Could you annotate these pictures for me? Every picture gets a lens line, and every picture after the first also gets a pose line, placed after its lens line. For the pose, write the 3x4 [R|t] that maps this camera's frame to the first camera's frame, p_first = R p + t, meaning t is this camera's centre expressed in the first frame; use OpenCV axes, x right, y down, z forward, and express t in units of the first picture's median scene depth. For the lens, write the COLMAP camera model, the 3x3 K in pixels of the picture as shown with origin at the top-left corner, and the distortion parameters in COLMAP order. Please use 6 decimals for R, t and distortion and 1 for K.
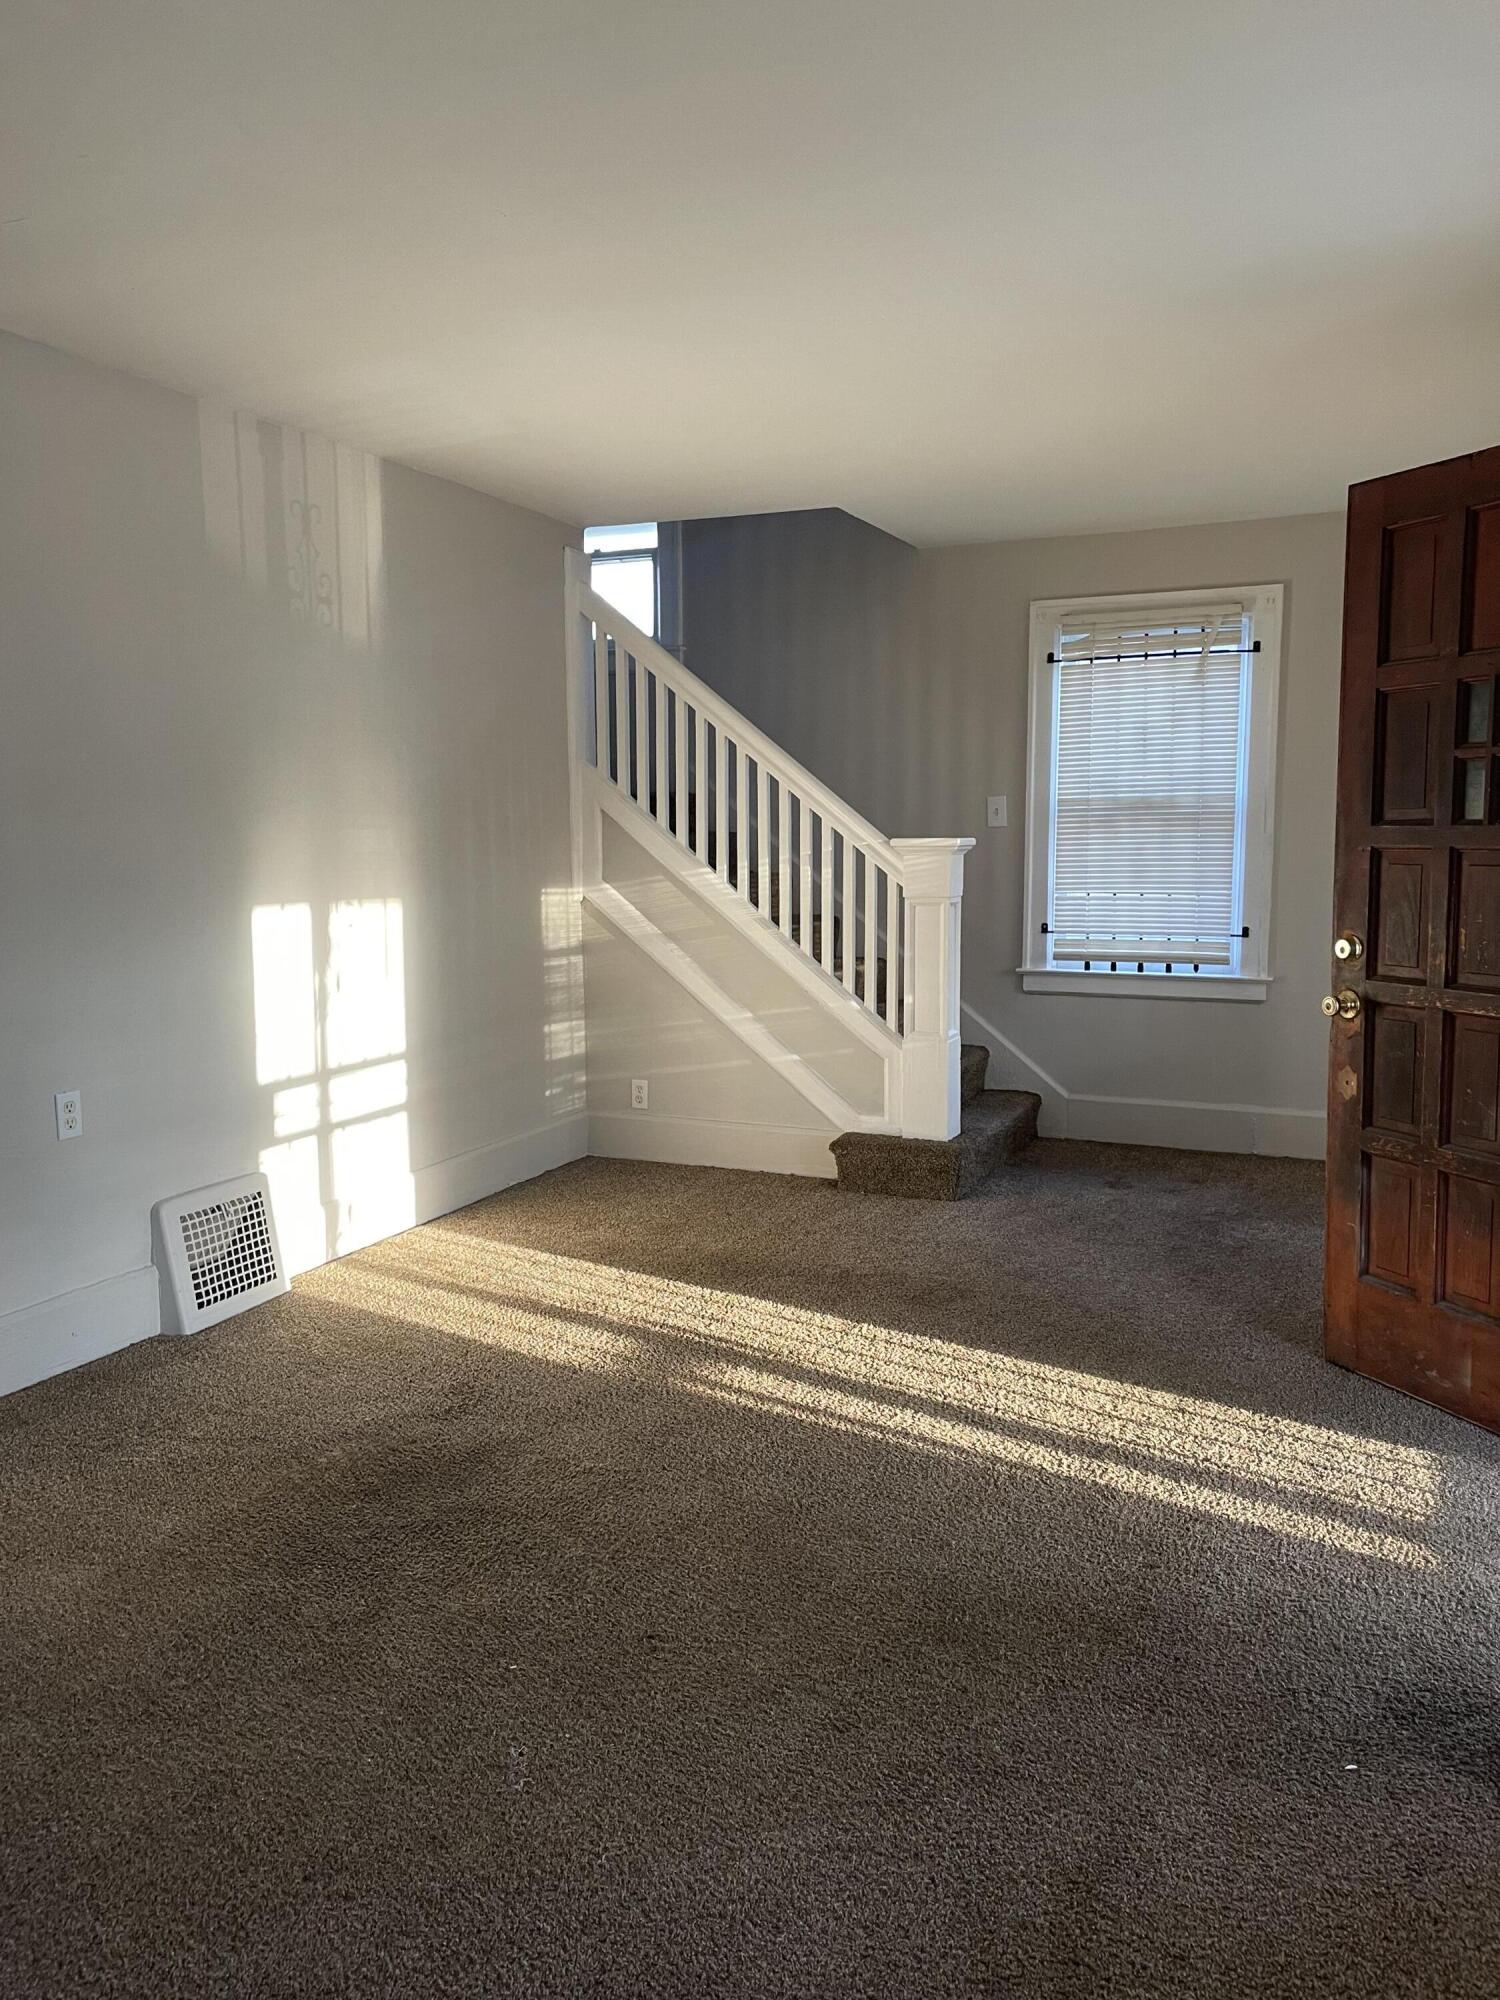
lens RADIAL K [[1425.1, 0, 741.0], [0, 1425.1, 965.1], [0, 0, 1]] dist [0.087503, -0.094530]
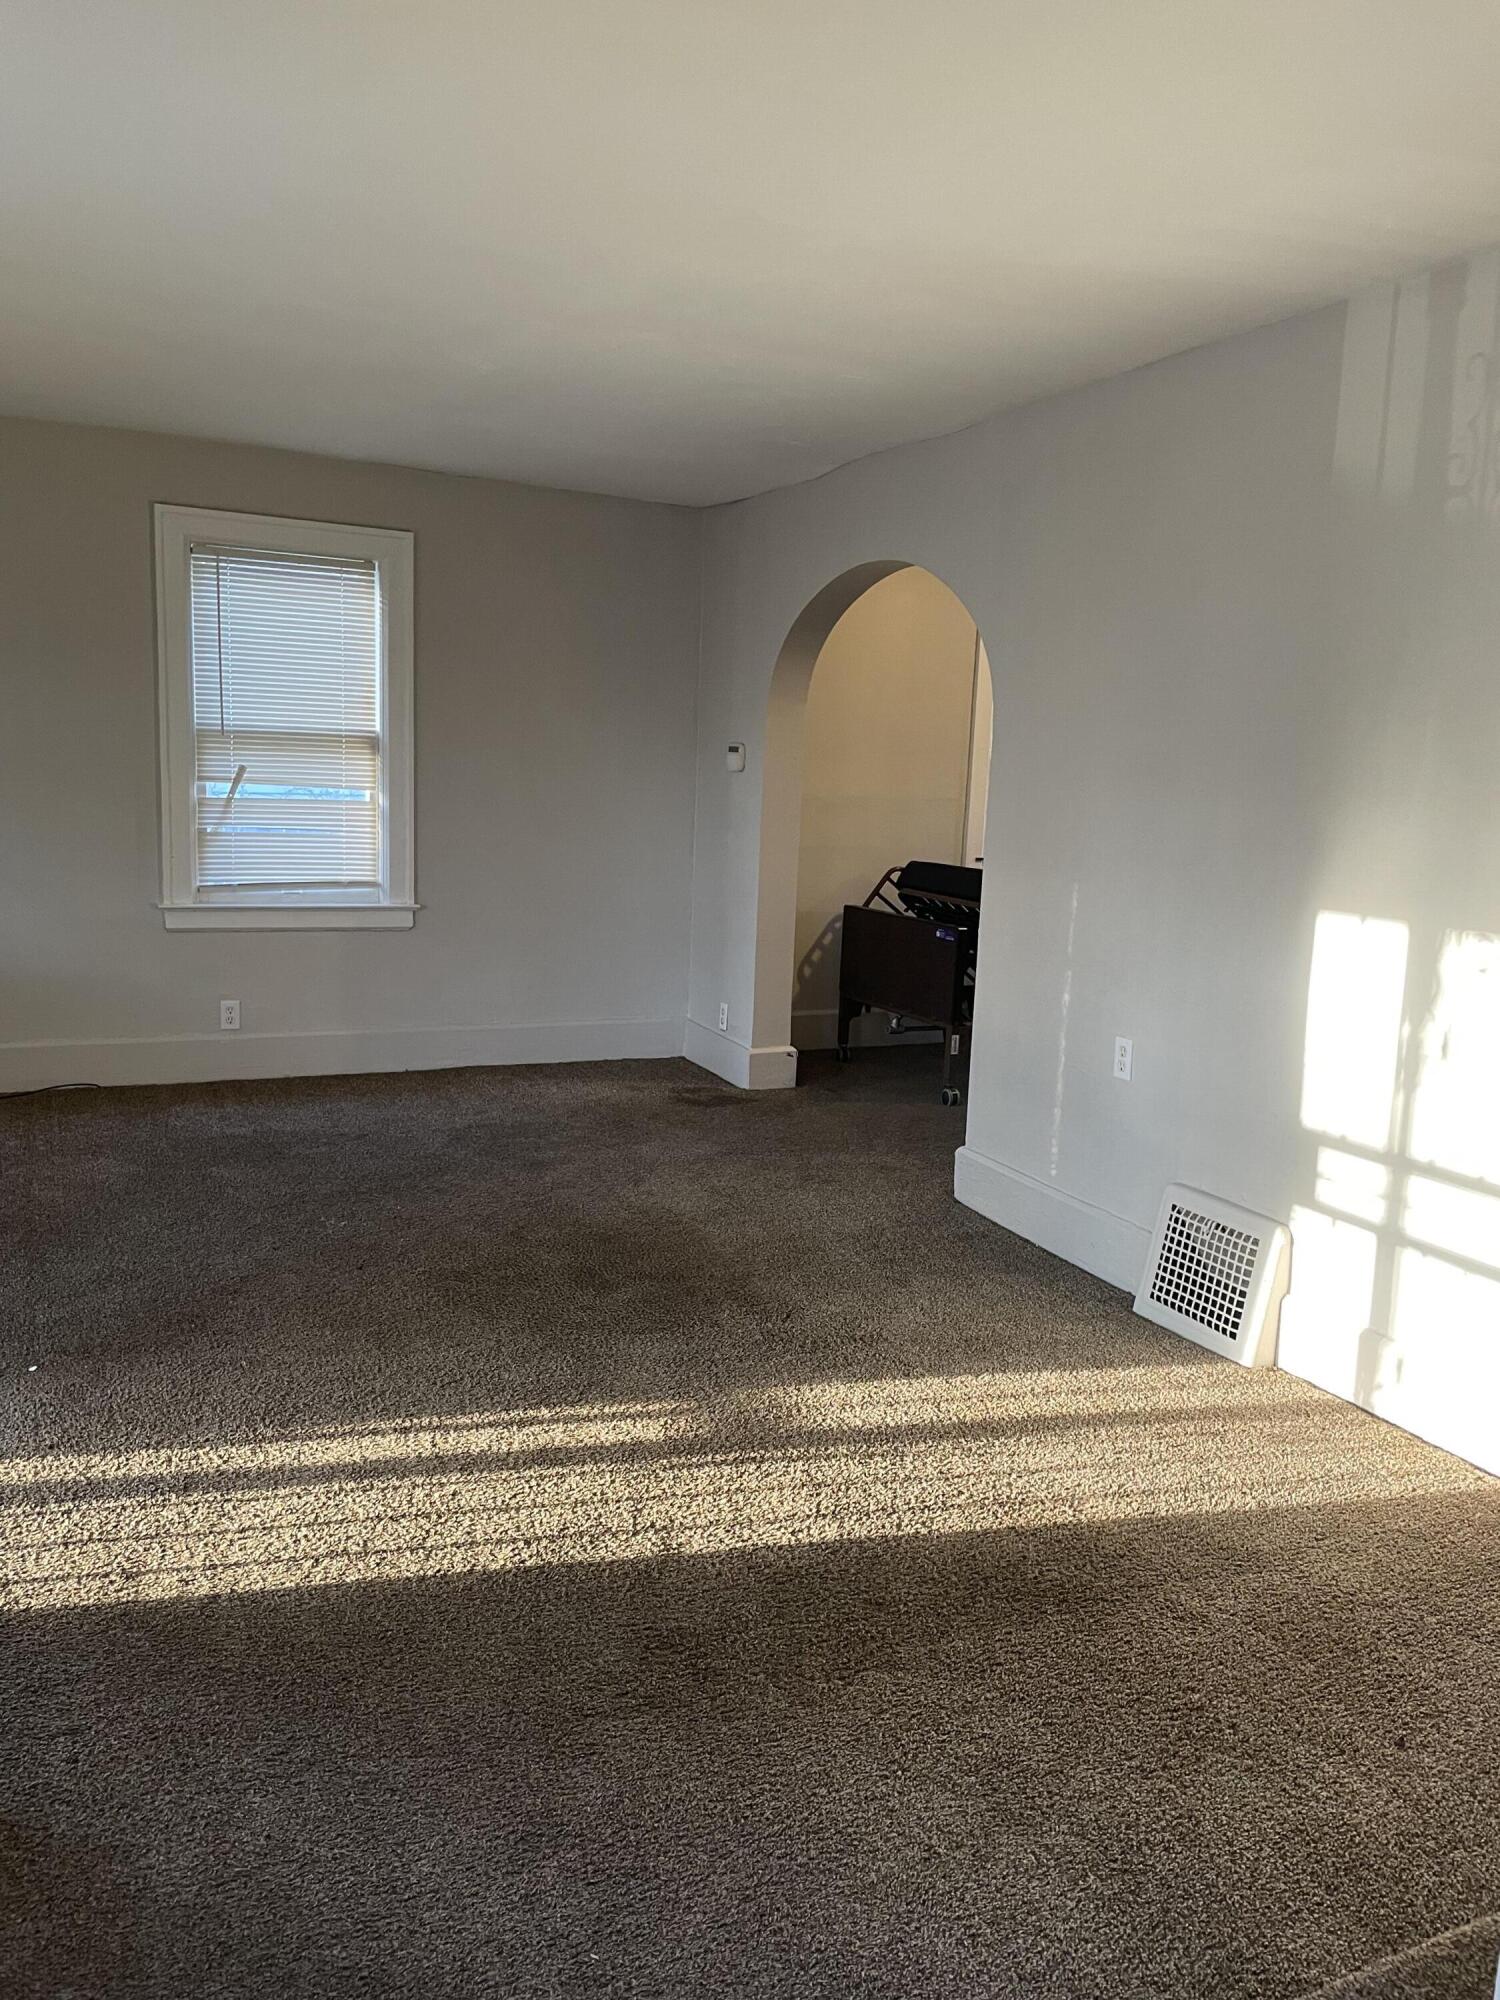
lens RADIAL K [[1425.1, 0, 741.0], [0, 1425.1, 965.1], [0, 0, 1]] dist [0.087503, -0.094530]
pose [[-0.616439, 0.092839, -0.781910, 0.499008], [-0.114330, 0.971948, 0.205539, -0.138743], [0.779058, 0.216098, -0.588532, 1.212812]]
